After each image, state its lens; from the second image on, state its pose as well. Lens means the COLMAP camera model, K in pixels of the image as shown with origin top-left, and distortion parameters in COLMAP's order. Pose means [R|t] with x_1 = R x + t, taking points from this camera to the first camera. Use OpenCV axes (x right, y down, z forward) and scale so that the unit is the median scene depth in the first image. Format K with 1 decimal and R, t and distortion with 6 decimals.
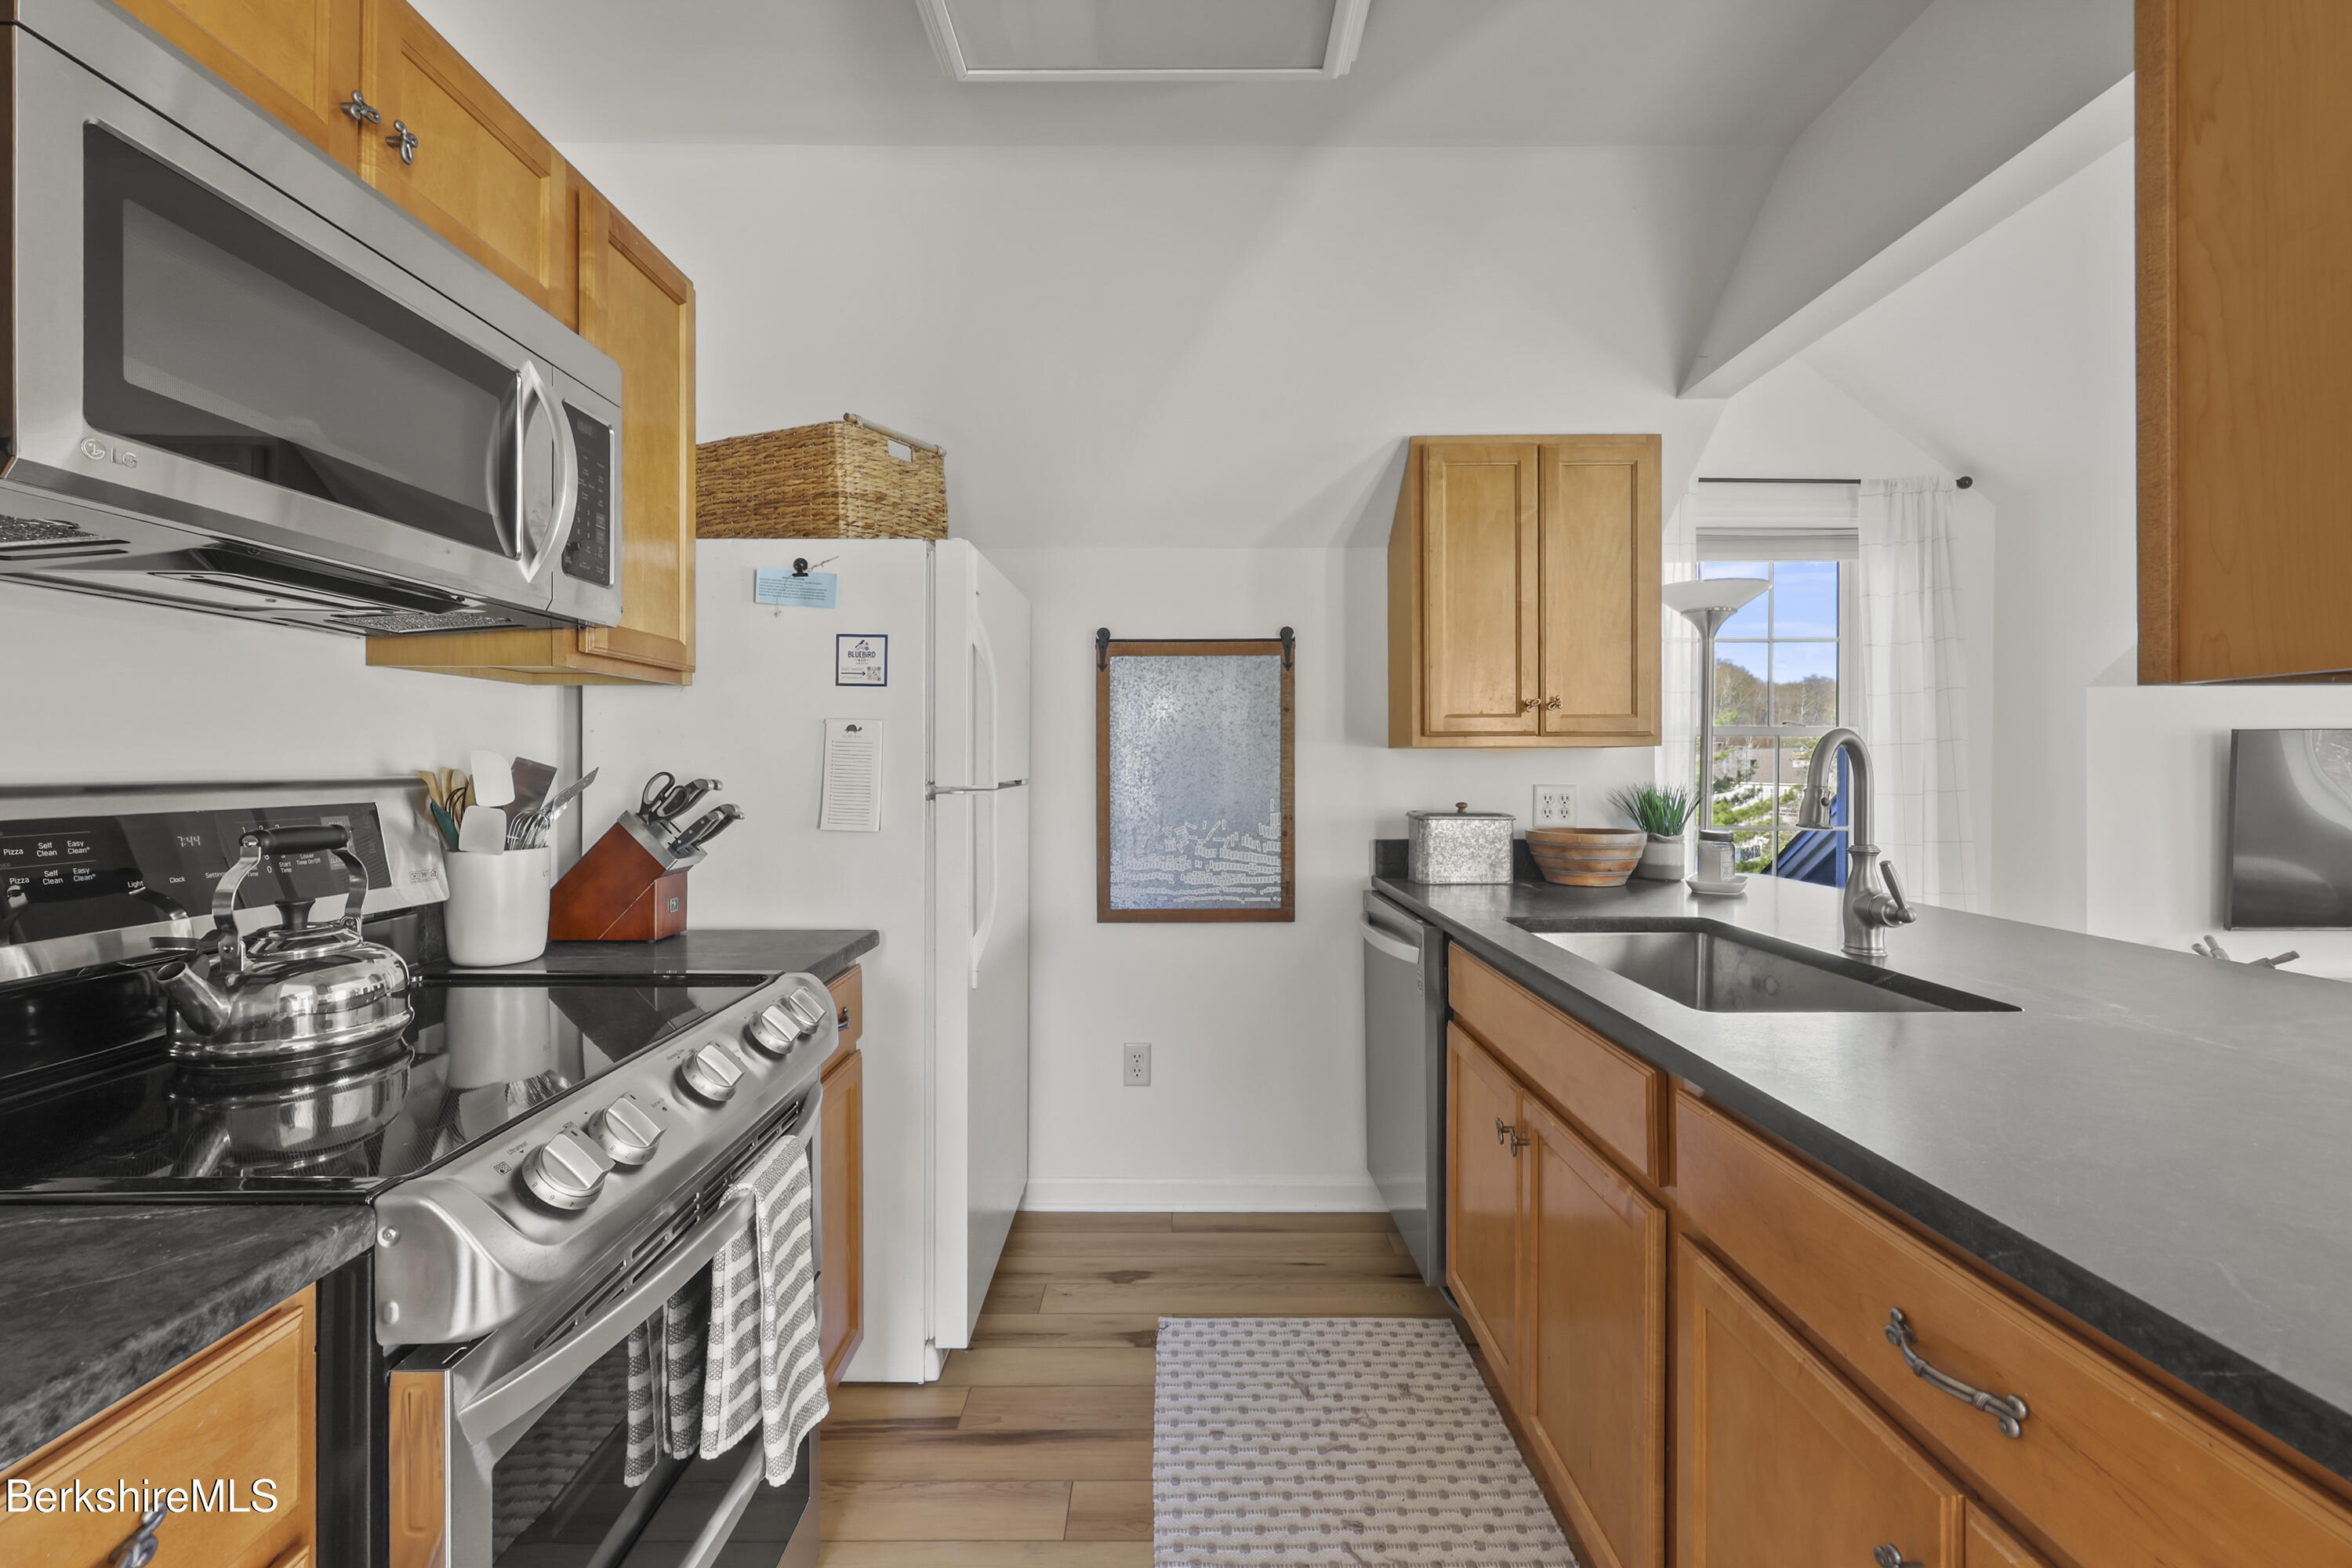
lens RADIAL K [[966.7, 0, 1172.3], [0, 966.7, 766.6], [0, 0, 1]] dist [0.000401, 0.000283]
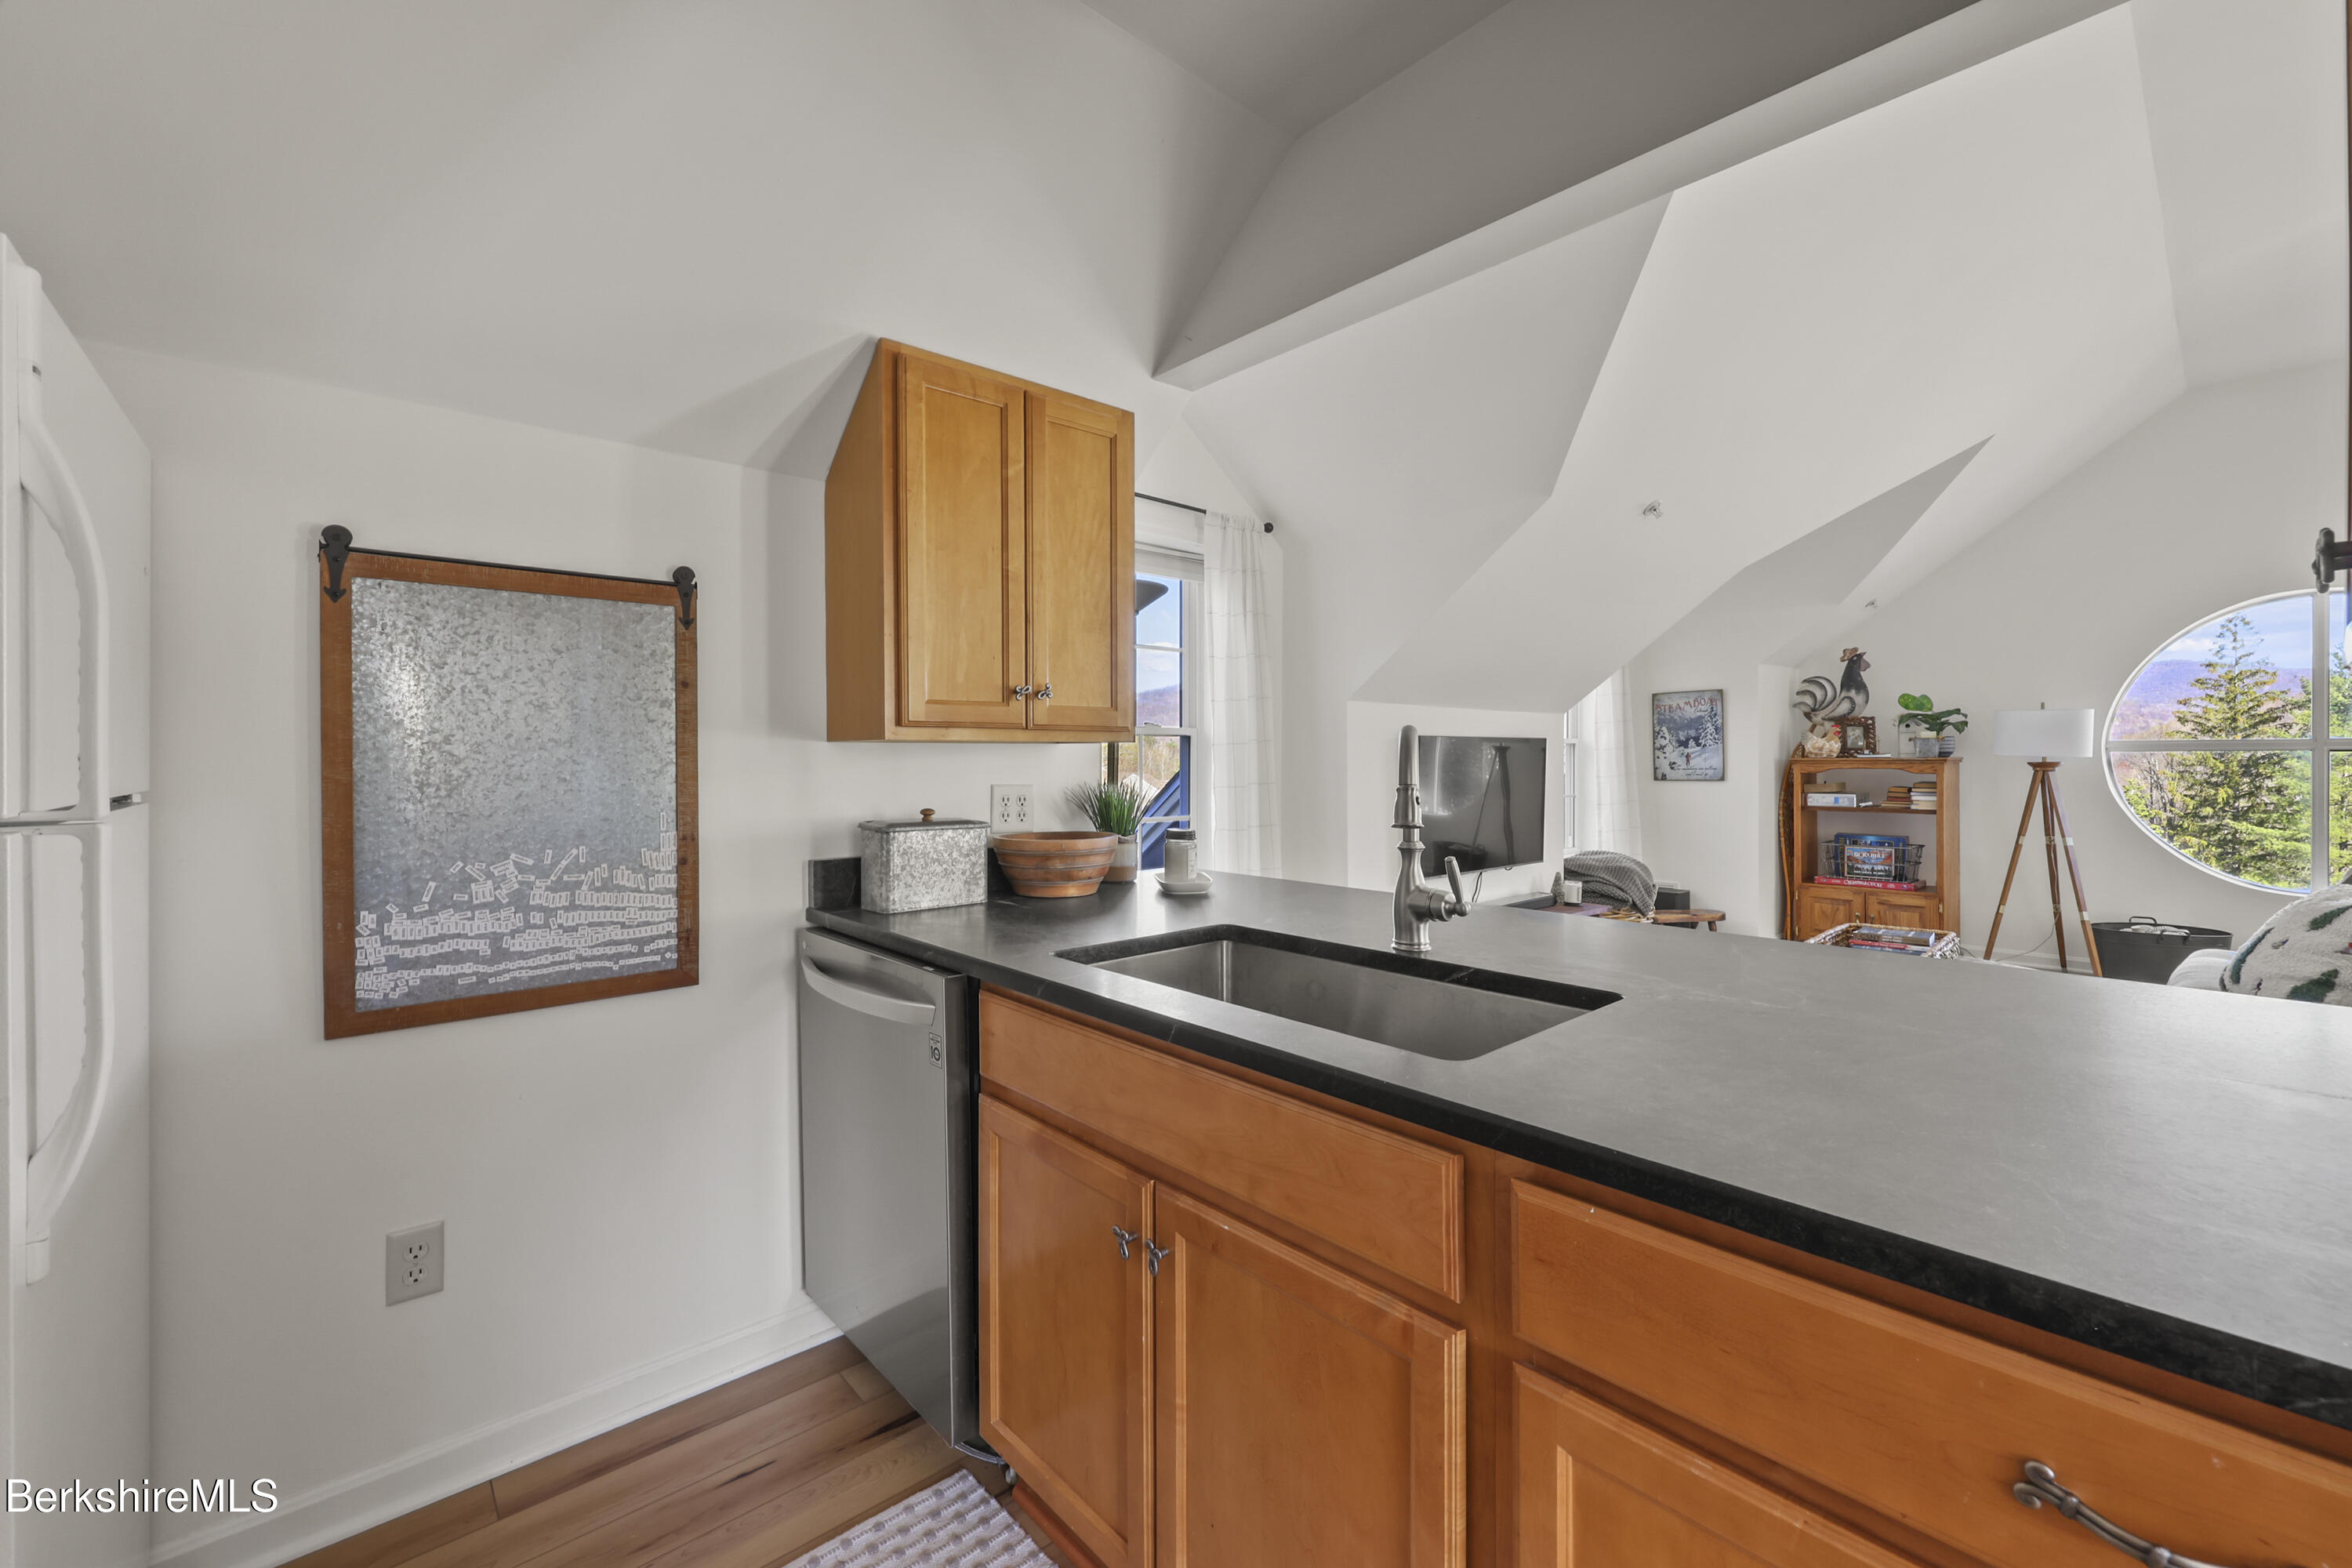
lens RADIAL K [[949.1, 0, 1173.2], [0, 949.1, 767.1], [0, 0, 1]] dist [0.000430, -0.000045]
pose [[0.745049, -0.005463, 0.666987, -0.105578], [0.002585, 0.999983, 0.005302, -0.002421], [-0.667005, -0.002226, 0.745050, 0.337510]]
